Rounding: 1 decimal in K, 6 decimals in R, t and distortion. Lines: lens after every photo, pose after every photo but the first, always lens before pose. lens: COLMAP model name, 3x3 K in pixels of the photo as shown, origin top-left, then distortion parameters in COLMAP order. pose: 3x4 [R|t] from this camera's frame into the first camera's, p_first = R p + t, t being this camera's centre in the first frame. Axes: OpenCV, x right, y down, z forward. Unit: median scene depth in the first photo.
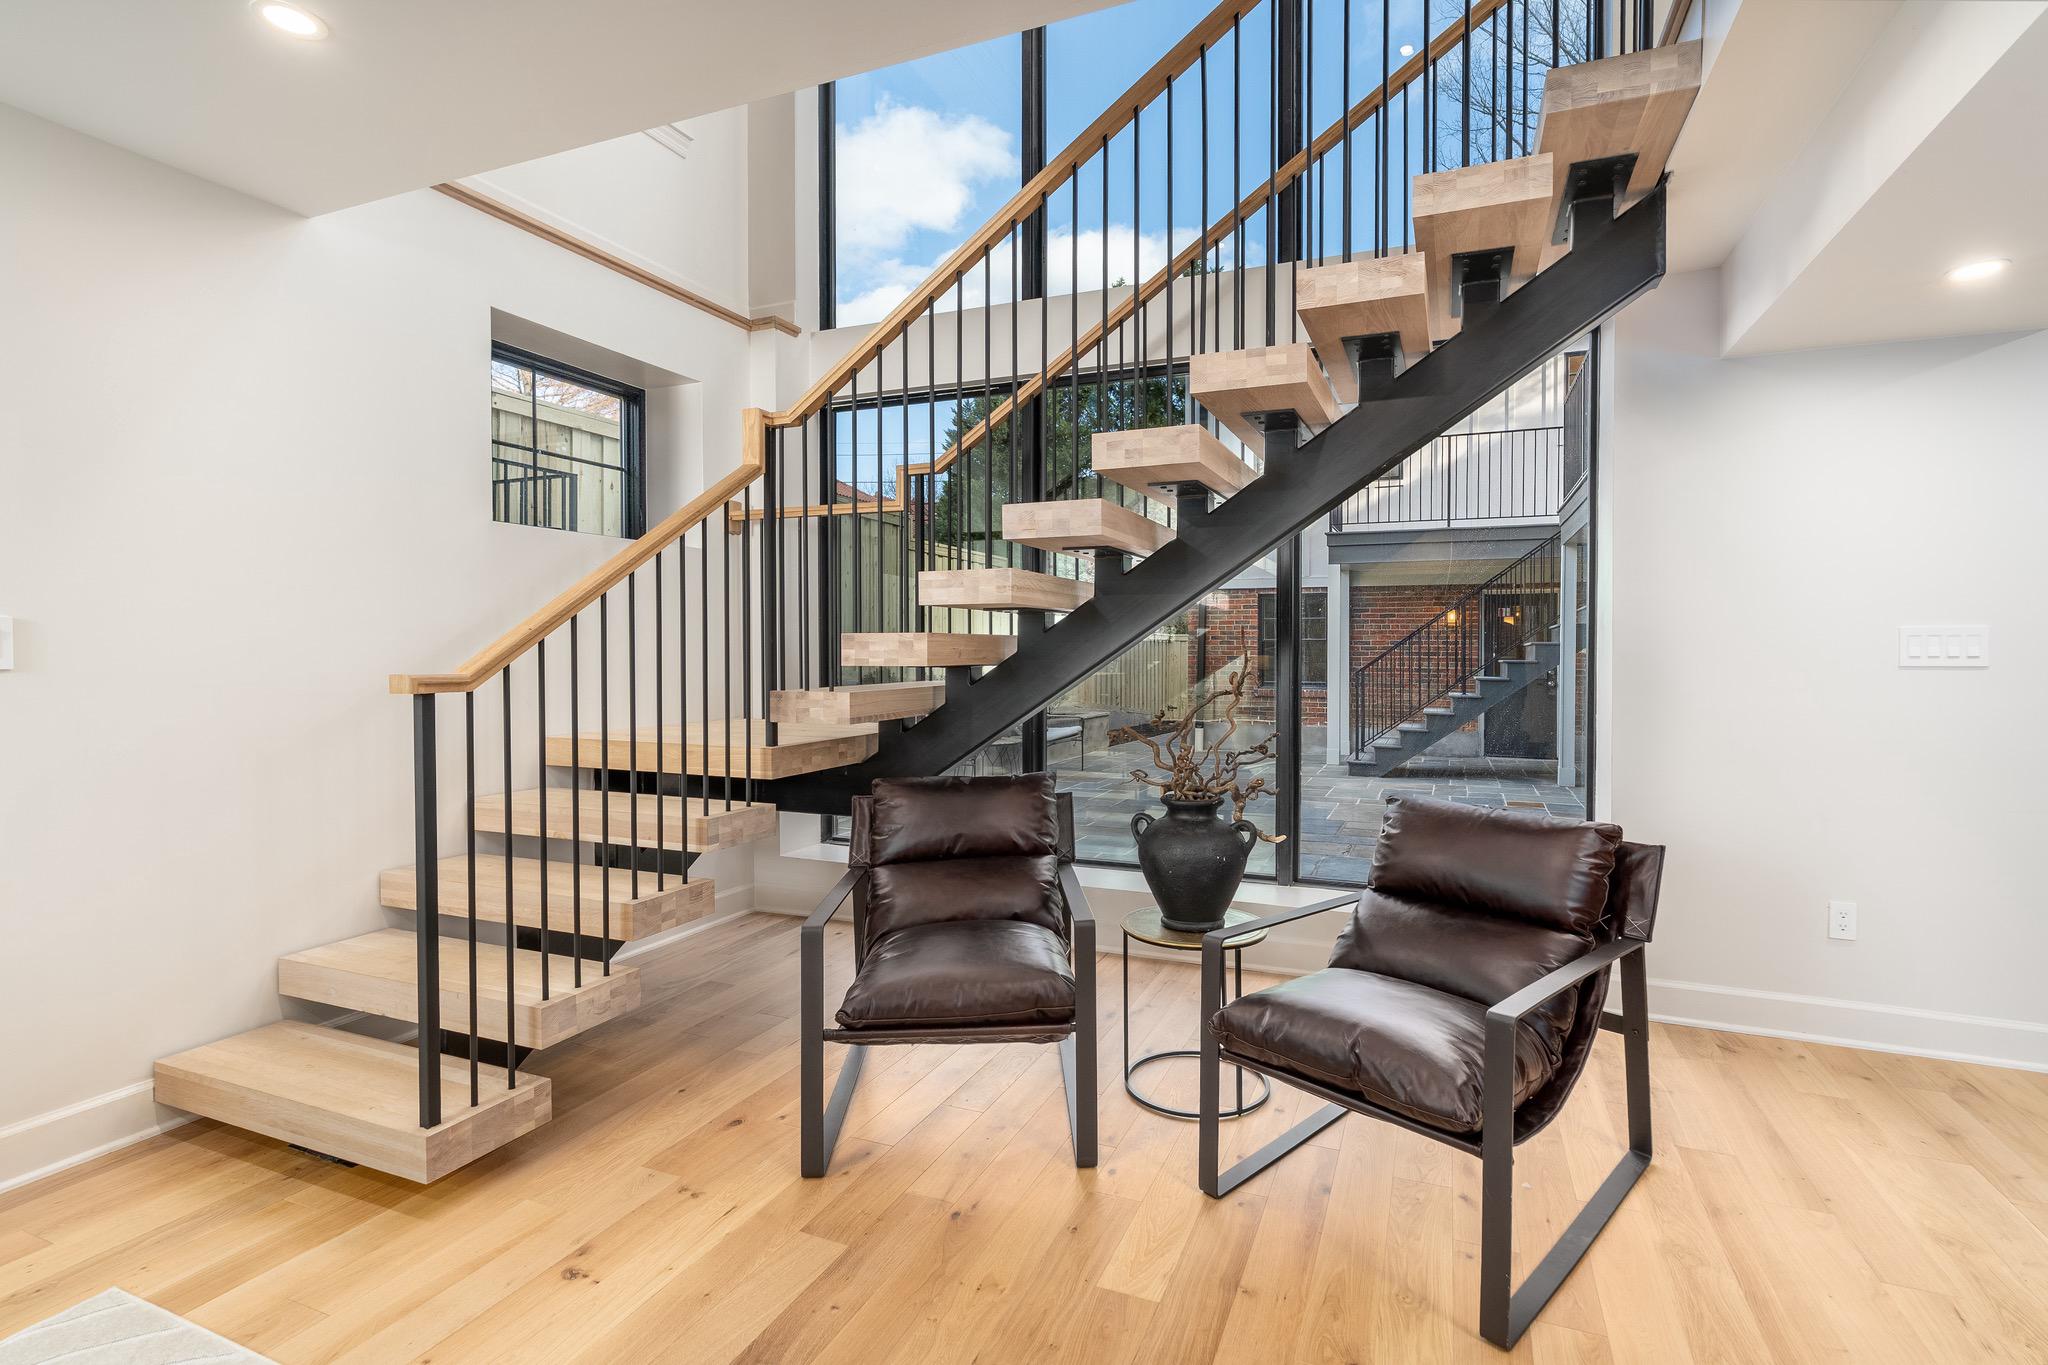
lens RADIAL K [[938.7, 0, 1006.9], [0, 938.7, 669.0], [0, 0, 1]] dist [-0.015672, -0.000063]
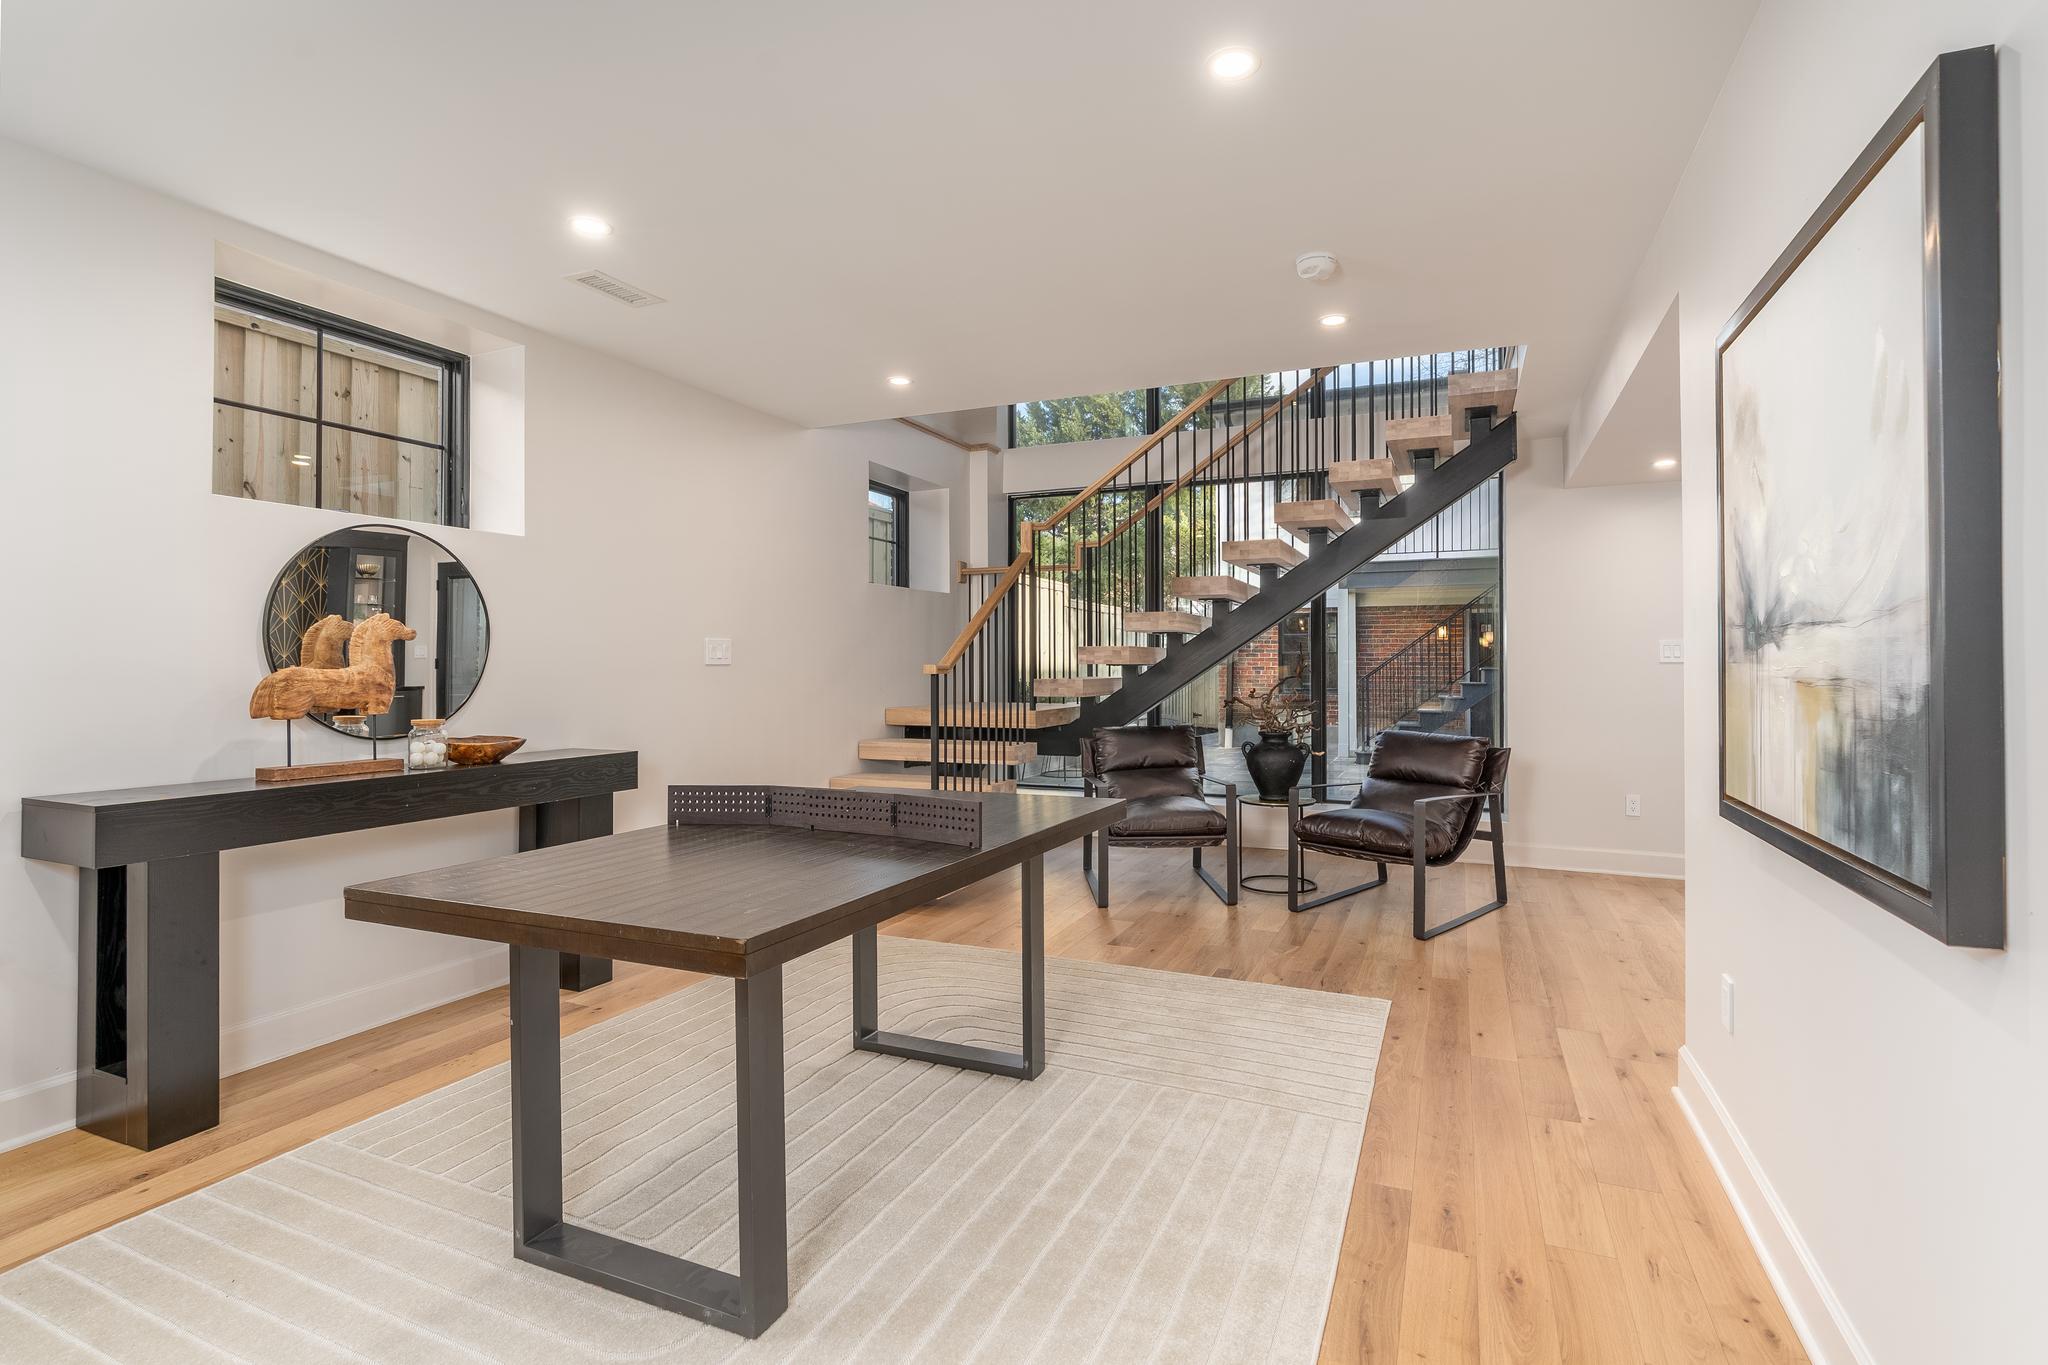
lens RADIAL K [[938.7, 0, 1041.3], [0, 938.7, 676.7], [0, 0, 1]] dist [-0.015672, -0.000063]
pose [[0.999651, -0.004790, 0.025980, -0.283455], [0.004981, 0.999961, -0.007292, 0.031142], [-0.025944, 0.007419, 0.999636, -0.775234]]
